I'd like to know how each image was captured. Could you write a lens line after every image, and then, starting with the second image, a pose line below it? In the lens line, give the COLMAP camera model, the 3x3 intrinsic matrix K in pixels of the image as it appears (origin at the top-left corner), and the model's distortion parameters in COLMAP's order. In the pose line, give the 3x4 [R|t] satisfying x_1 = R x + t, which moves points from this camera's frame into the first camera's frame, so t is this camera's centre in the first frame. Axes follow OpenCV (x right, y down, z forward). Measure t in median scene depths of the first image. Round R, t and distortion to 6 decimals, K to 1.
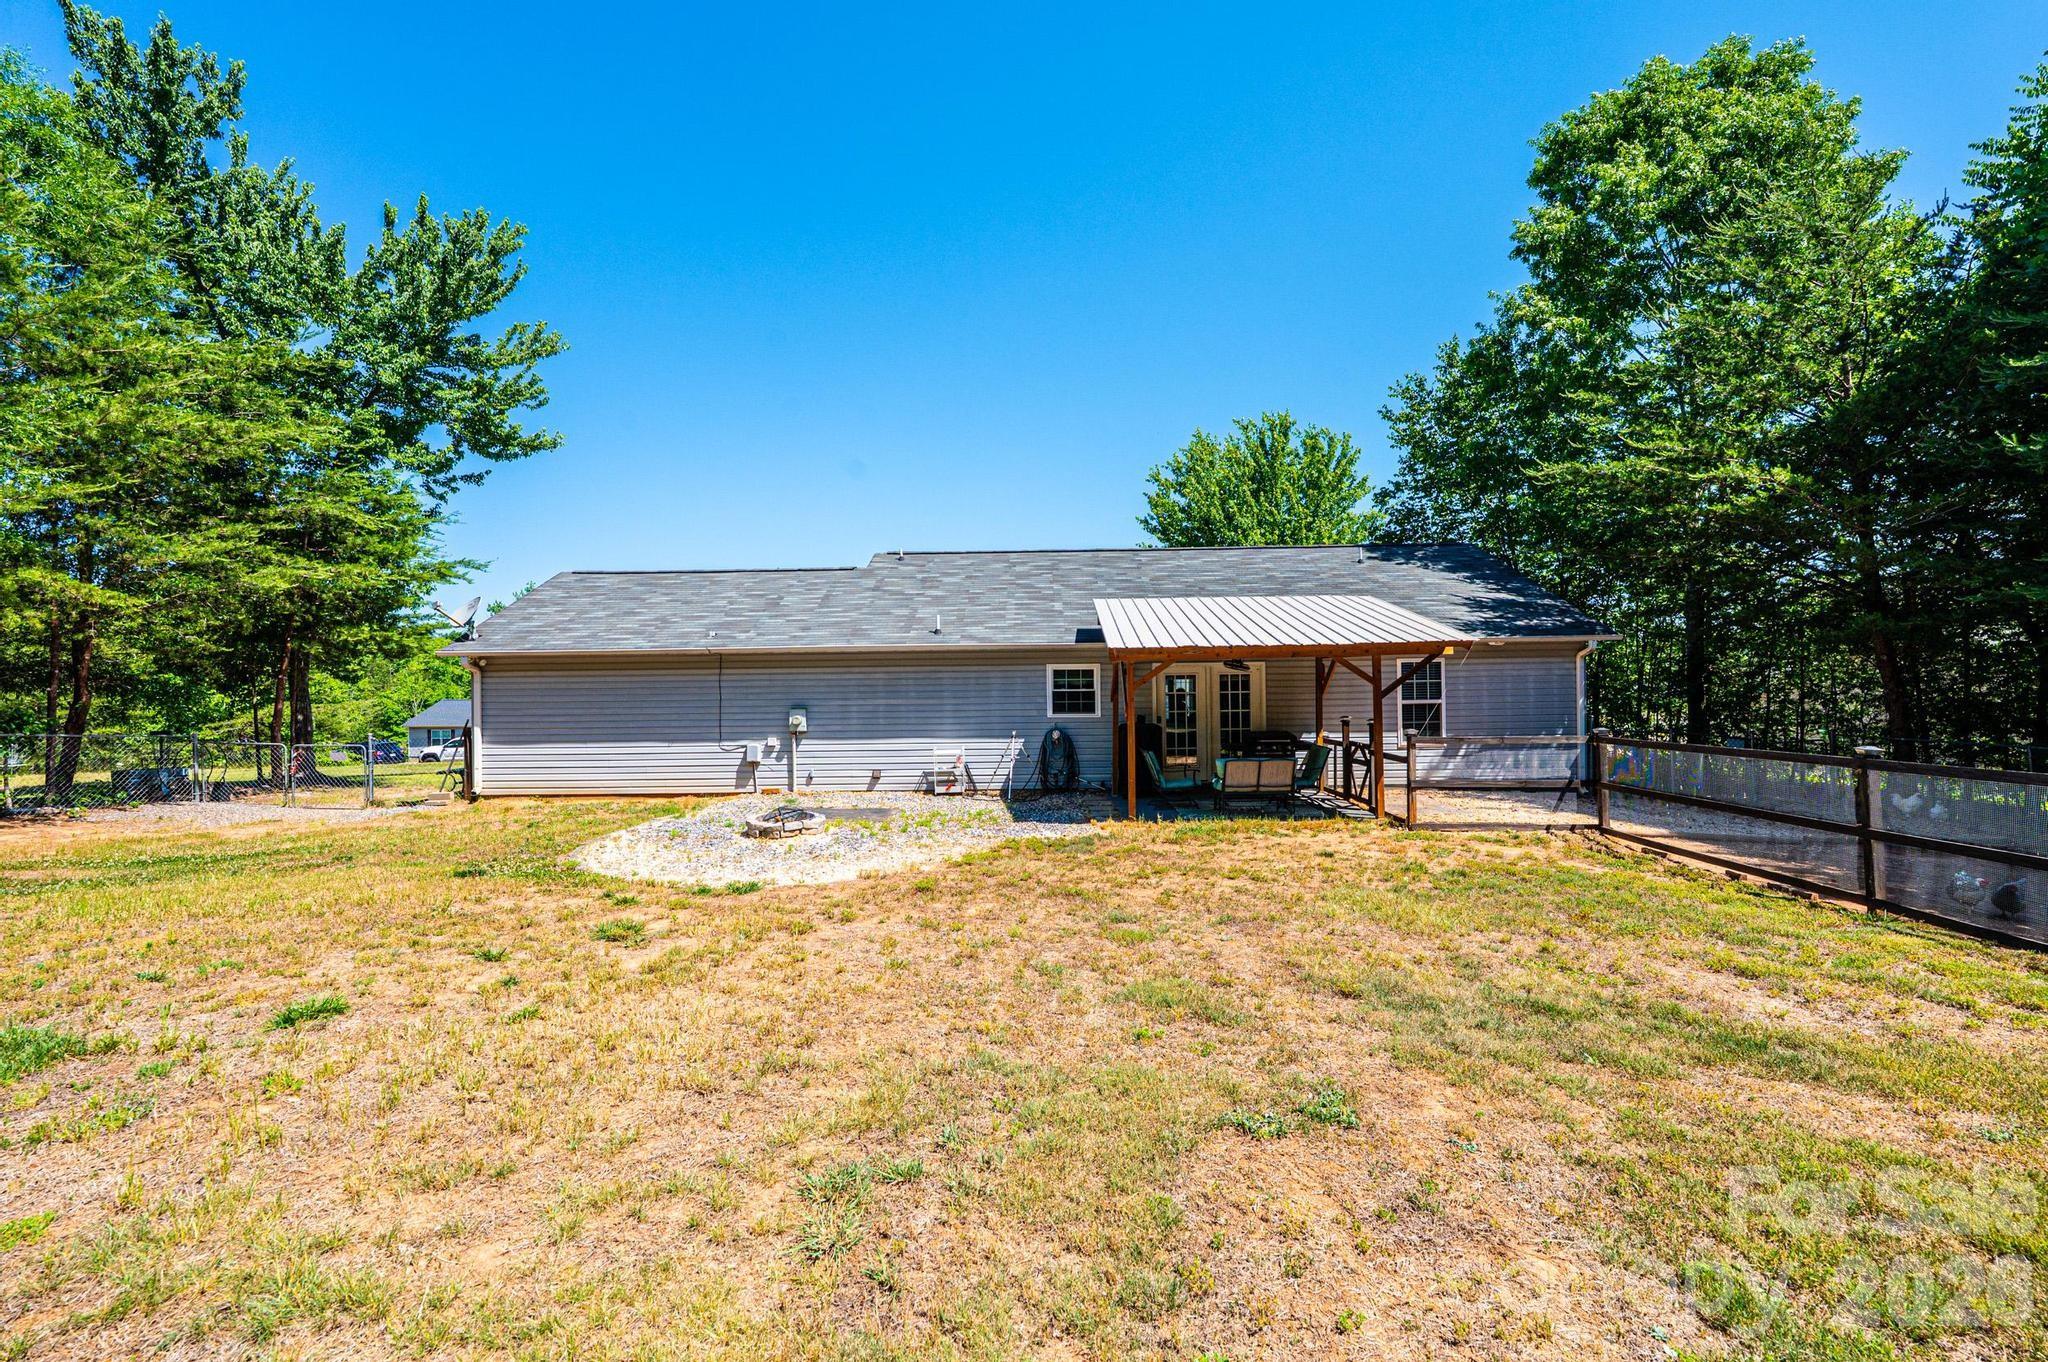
lens RADIAL K [[831.7, 0, 1056.1], [0, 831.7, 696.8], [0, 0, 1]] dist [0.006800, 0.000008]
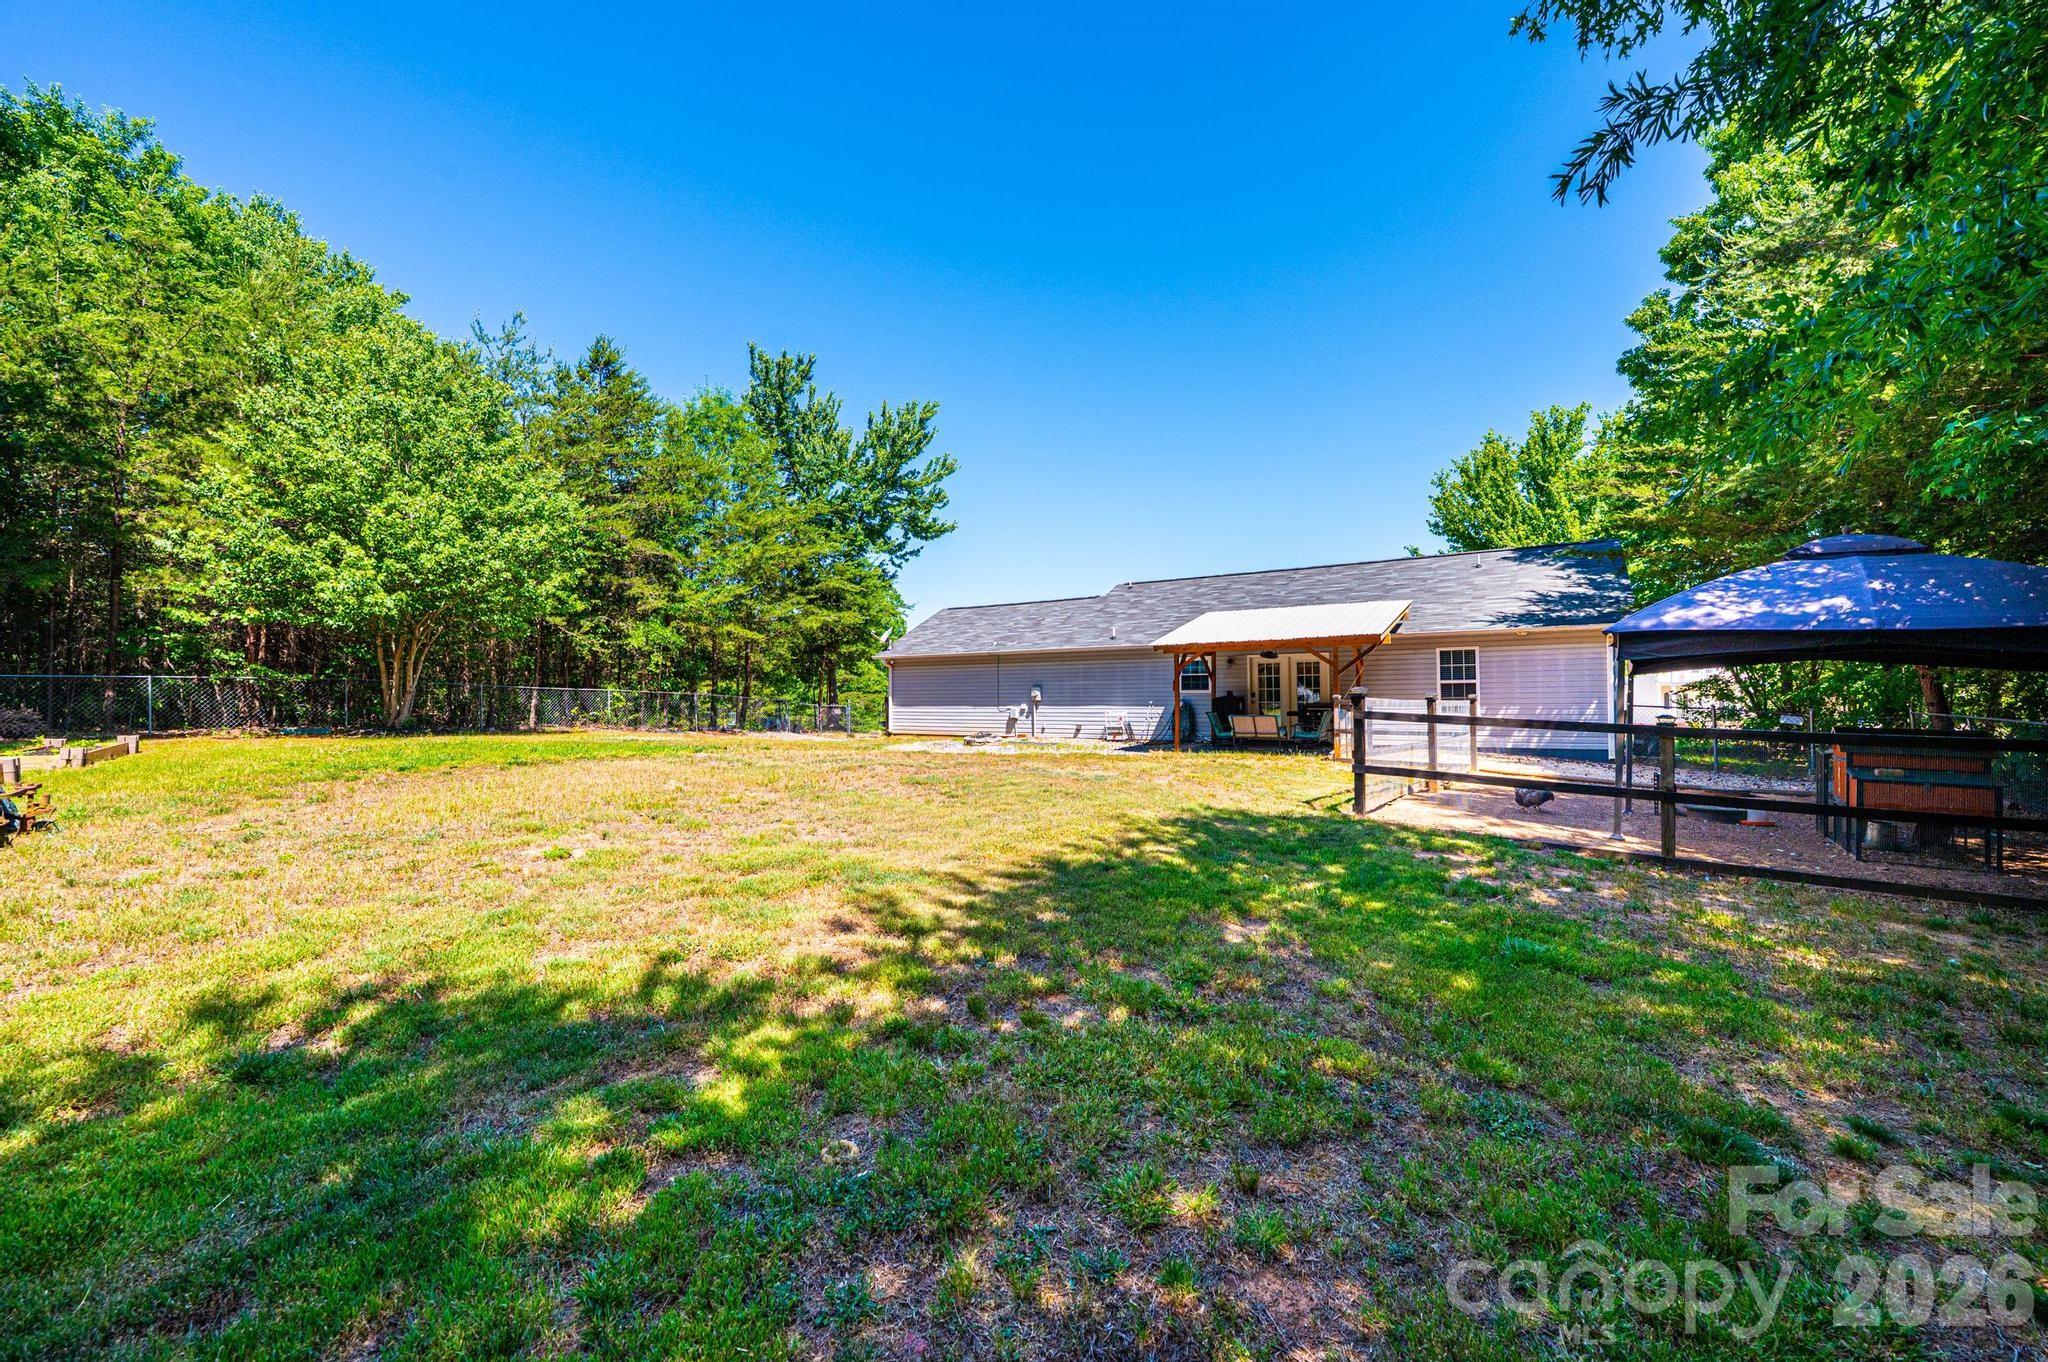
lens RADIAL K [[831.7, 0, 1056.1], [0, 831.7, 696.8], [0, 0, 1]] dist [0.006800, 0.000008]
pose [[0.860105, 0.005037, -0.510093, 0.564953], [-0.006310, 0.999980, -0.000765, 0.034682], [0.510079, 0.003876, 0.860119, -0.402929]]
